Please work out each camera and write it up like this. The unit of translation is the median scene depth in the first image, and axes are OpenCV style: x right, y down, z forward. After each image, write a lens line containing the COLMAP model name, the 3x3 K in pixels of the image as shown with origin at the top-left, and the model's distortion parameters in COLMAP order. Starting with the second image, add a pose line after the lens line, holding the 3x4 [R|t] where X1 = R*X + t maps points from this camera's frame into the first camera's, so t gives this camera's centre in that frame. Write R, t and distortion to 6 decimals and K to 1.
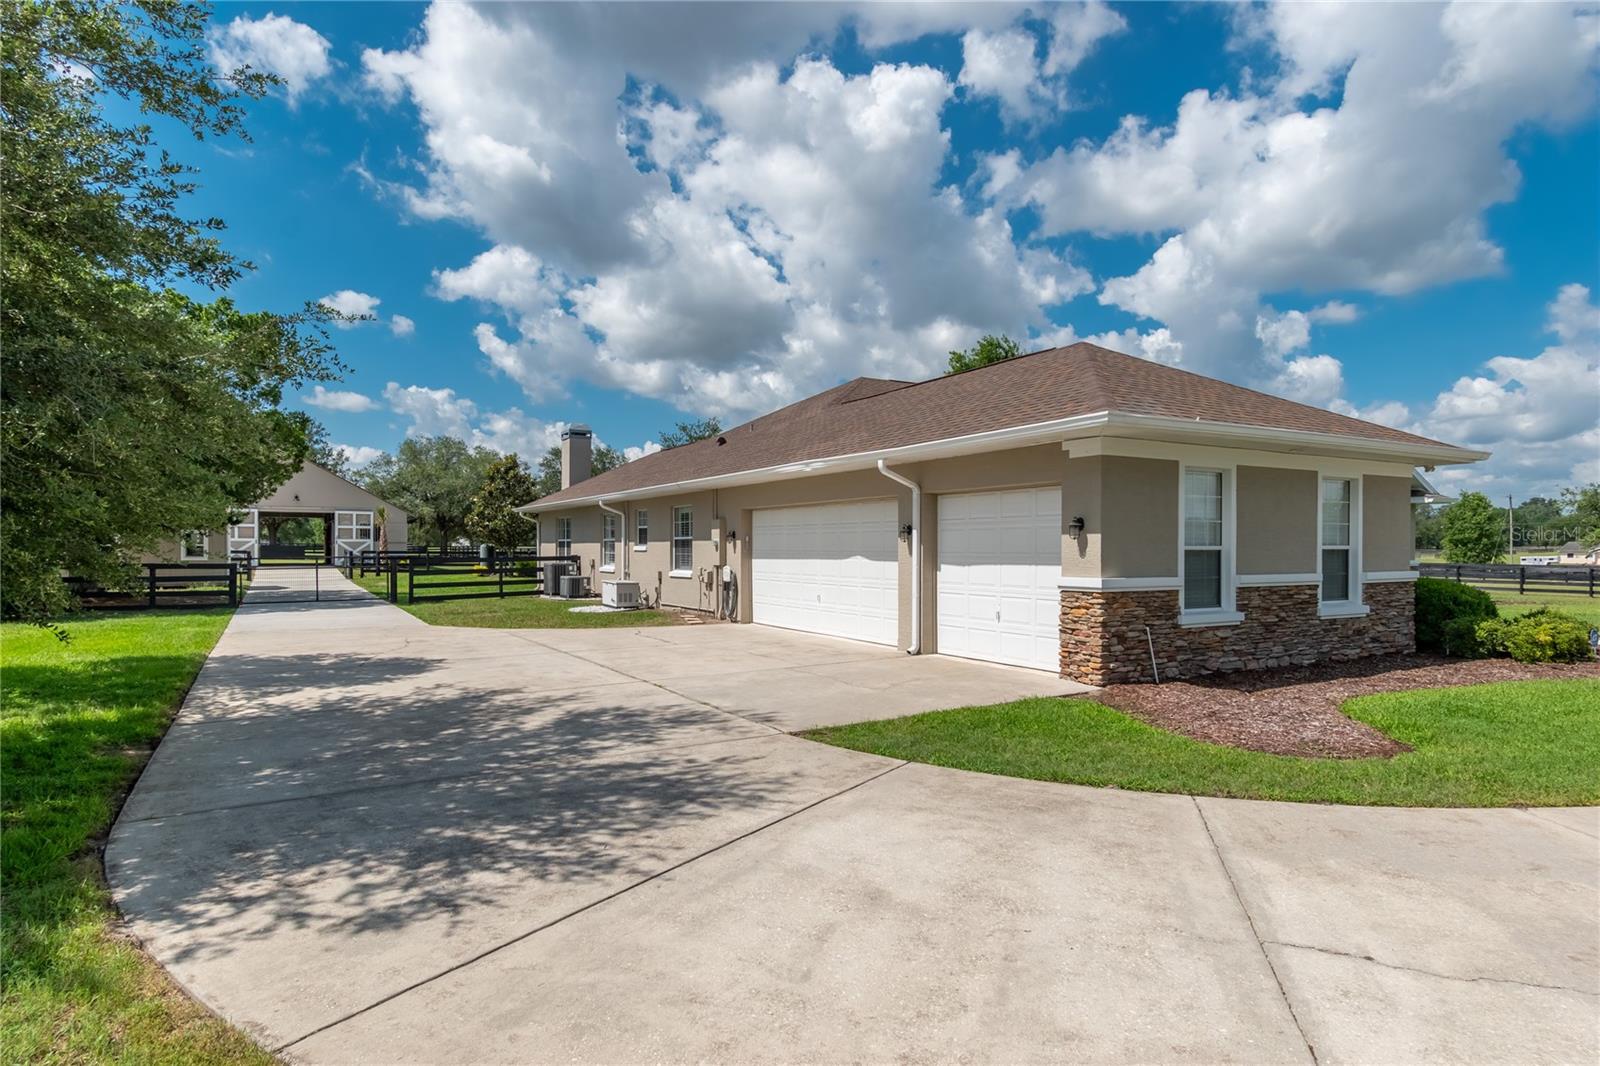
lens RADIAL K [[860.2, 0, 797.0], [0, 860.2, 543.4], [0, 0, 1]] dist [0.001021, -0.000009]
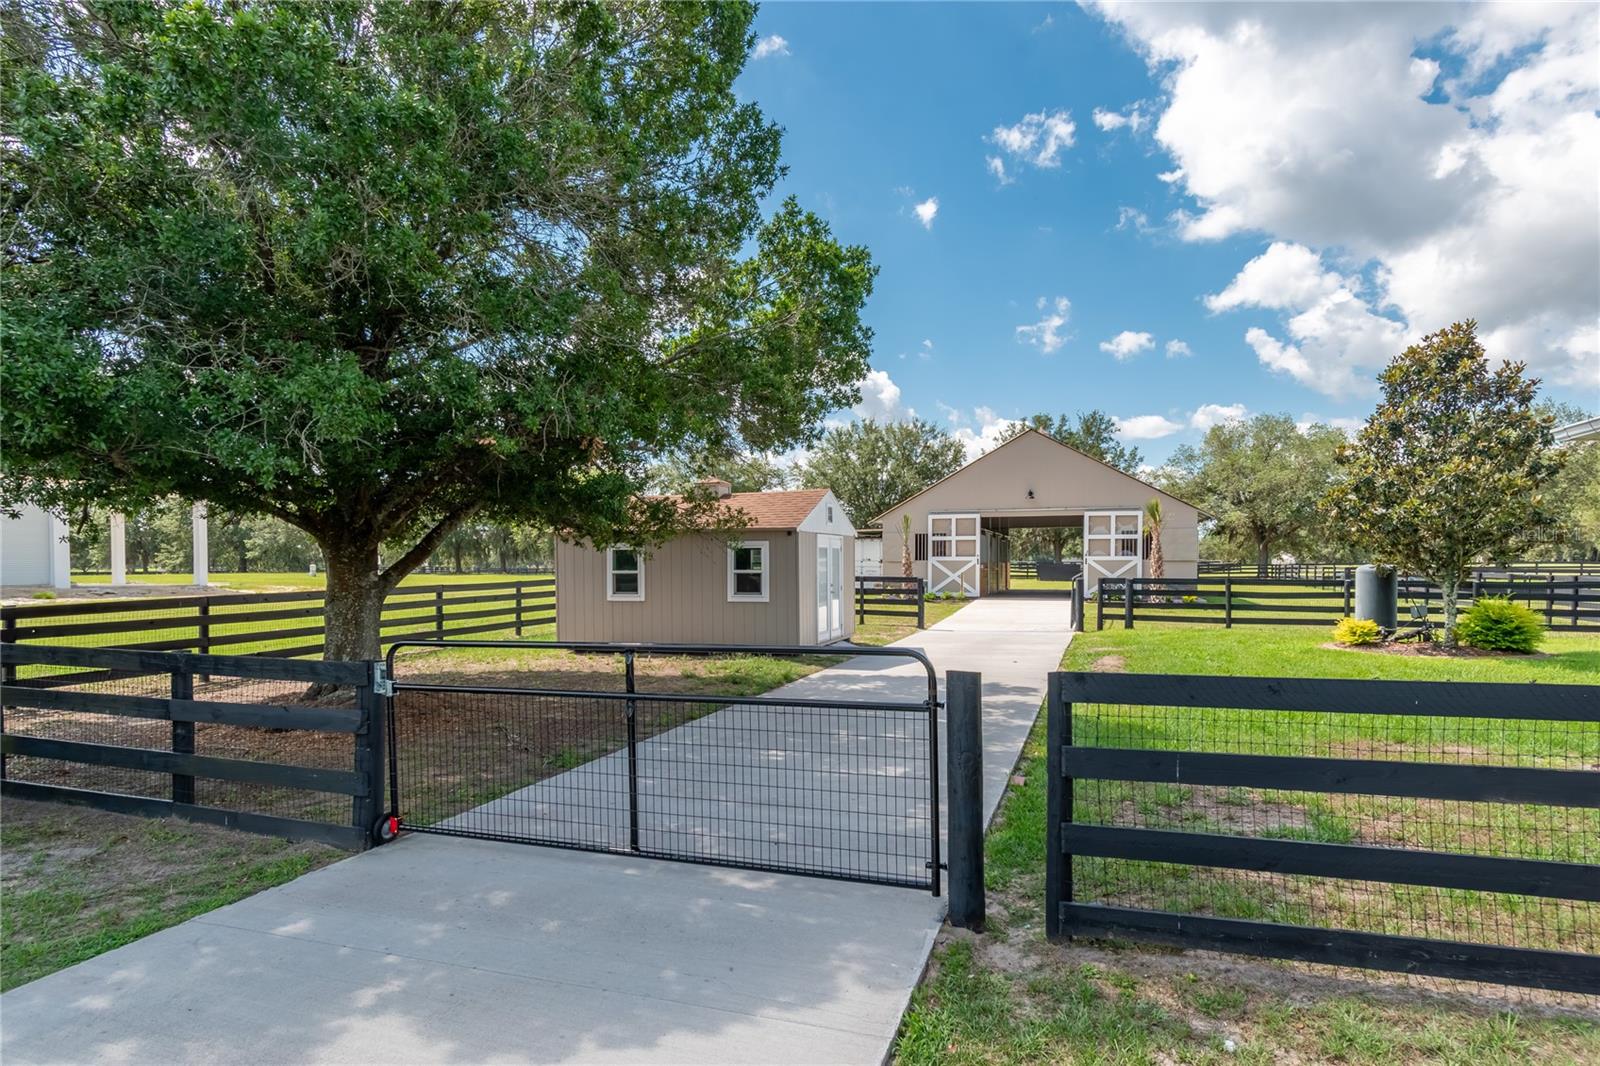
lens RADIAL K [[860.2, 0, 810.8], [0, 860.2, 587.3], [0, 0, 1]] dist [0.001021, -0.000009]
pose [[0.642718, 0.017735, -0.765898, -0.098278], [0.006759, 0.999562, 0.028818, -0.000988], [0.766073, -0.023699, 0.642316, 0.238871]]
